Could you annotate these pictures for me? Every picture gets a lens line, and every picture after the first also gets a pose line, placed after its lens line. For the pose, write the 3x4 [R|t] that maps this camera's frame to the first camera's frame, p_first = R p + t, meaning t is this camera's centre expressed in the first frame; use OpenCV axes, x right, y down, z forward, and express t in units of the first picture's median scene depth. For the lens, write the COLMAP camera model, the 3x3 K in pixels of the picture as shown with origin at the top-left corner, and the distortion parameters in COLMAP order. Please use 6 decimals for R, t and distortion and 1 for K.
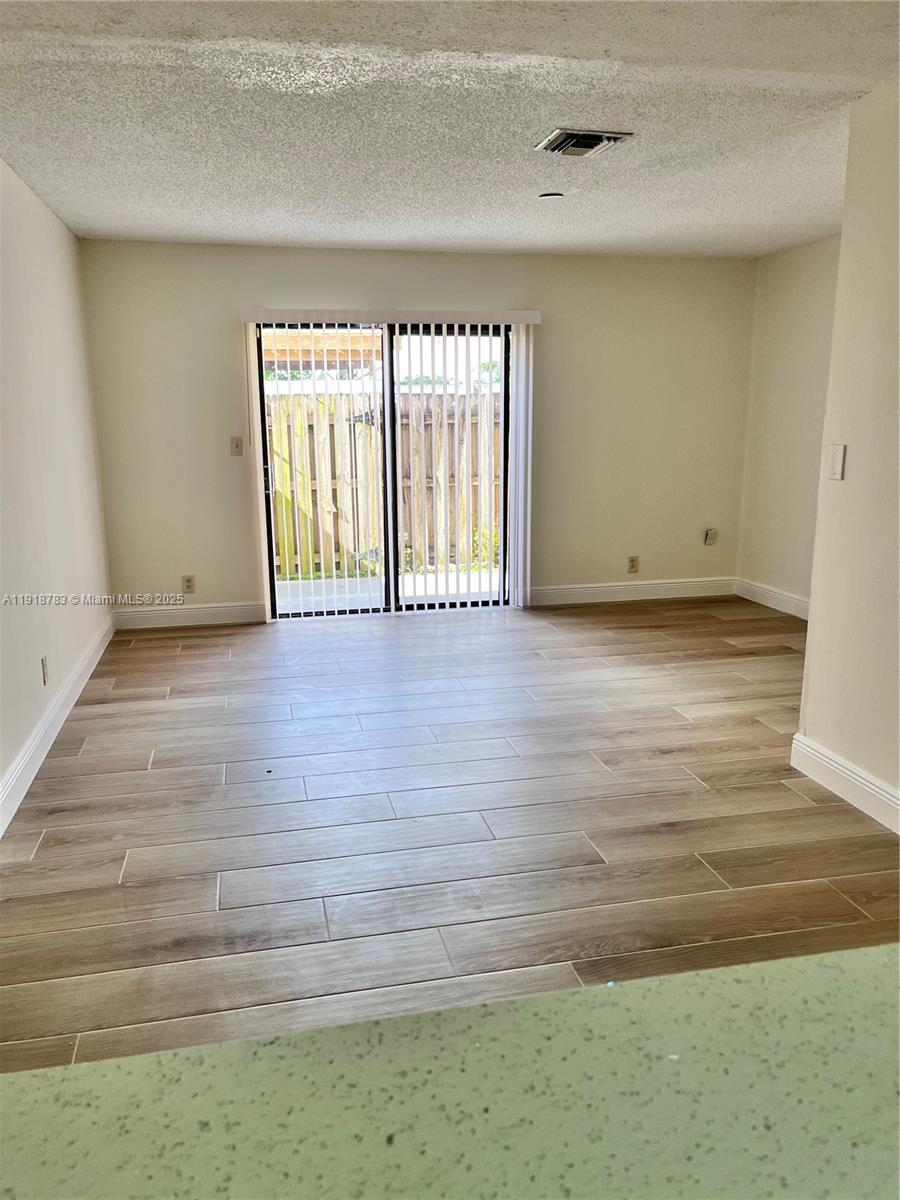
lens RADIAL K [[908.6, 0, 443.1], [0, 908.6, 616.2], [0, 0, 1]] dist [0.070064, -0.094708]
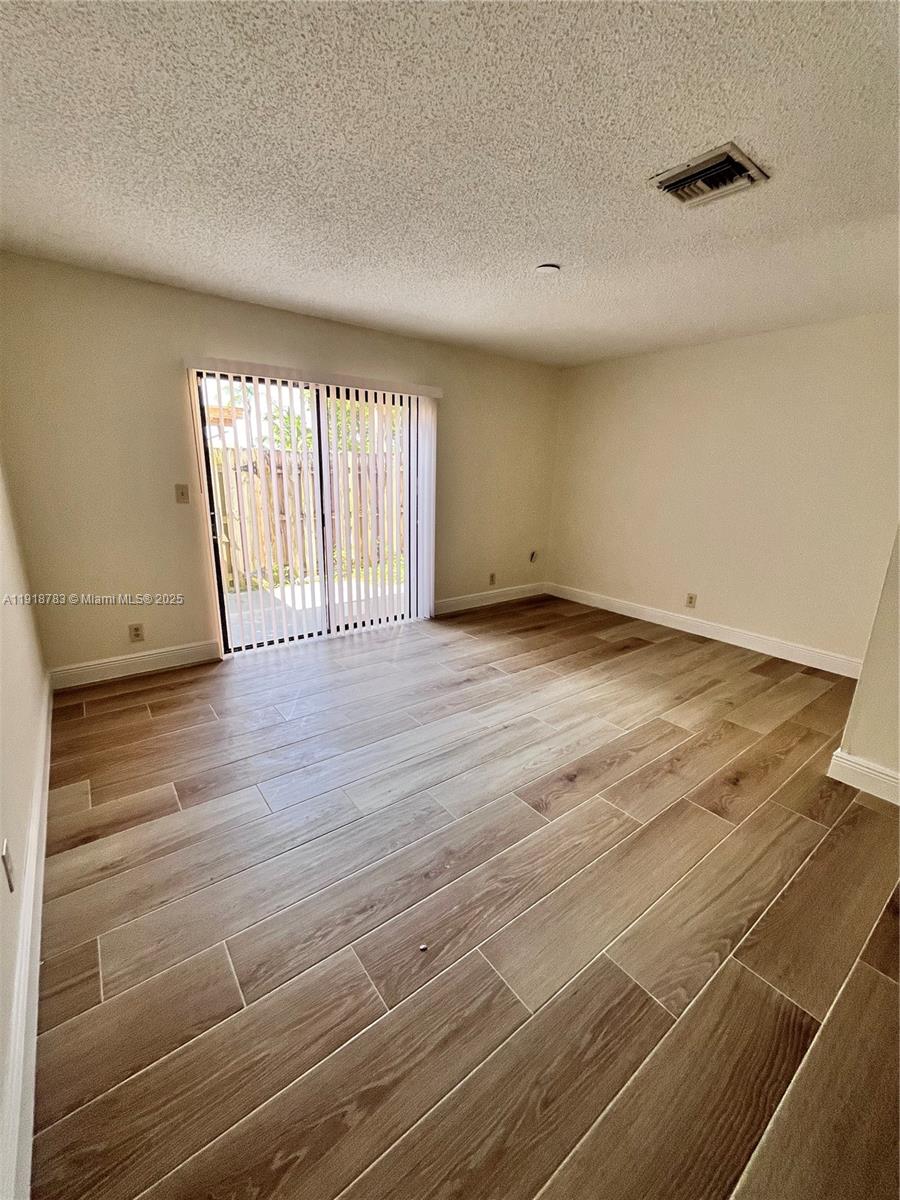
lens RADIAL K [[485.2, 0, 446.6], [0, 485.2, 597.2], [0, 0, 1]] dist [-0.003032, -0.000156]
pose [[0.907255, -0.078500, 0.413191, -0.211410], [0.062092, 0.996661, 0.053015, -0.090795], [-0.415973, -0.022442, 0.909100, 0.430623]]
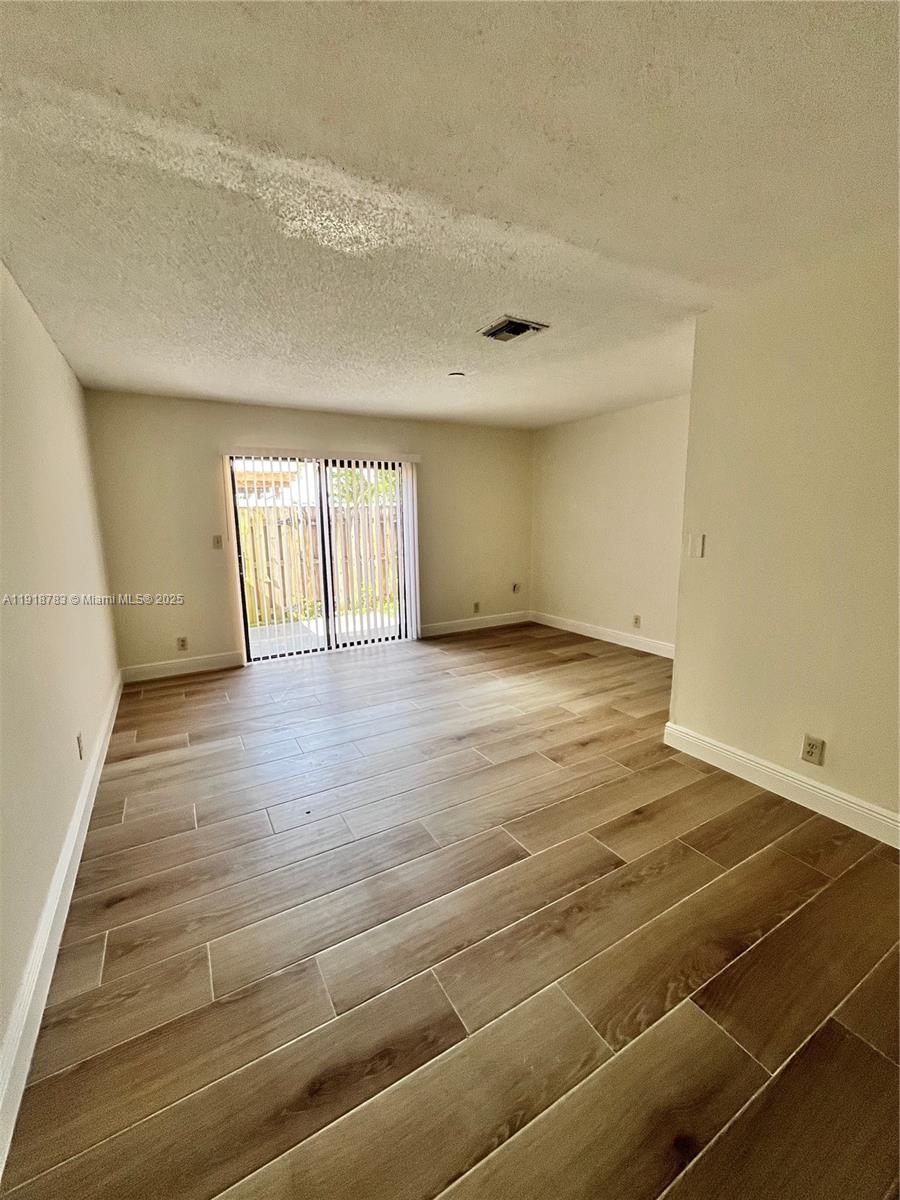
lens RADIAL K [[485.2, 0, 447.9], [0, 485.2, 599.1], [0, 0, 1]] dist [-0.003032, -0.000156]
pose [[0.953390, -0.056346, 0.296434, -0.126746], [0.072789, 0.996344, -0.044719, -0.044814], [-0.292830, 0.064212, 0.954006, 0.216432]]
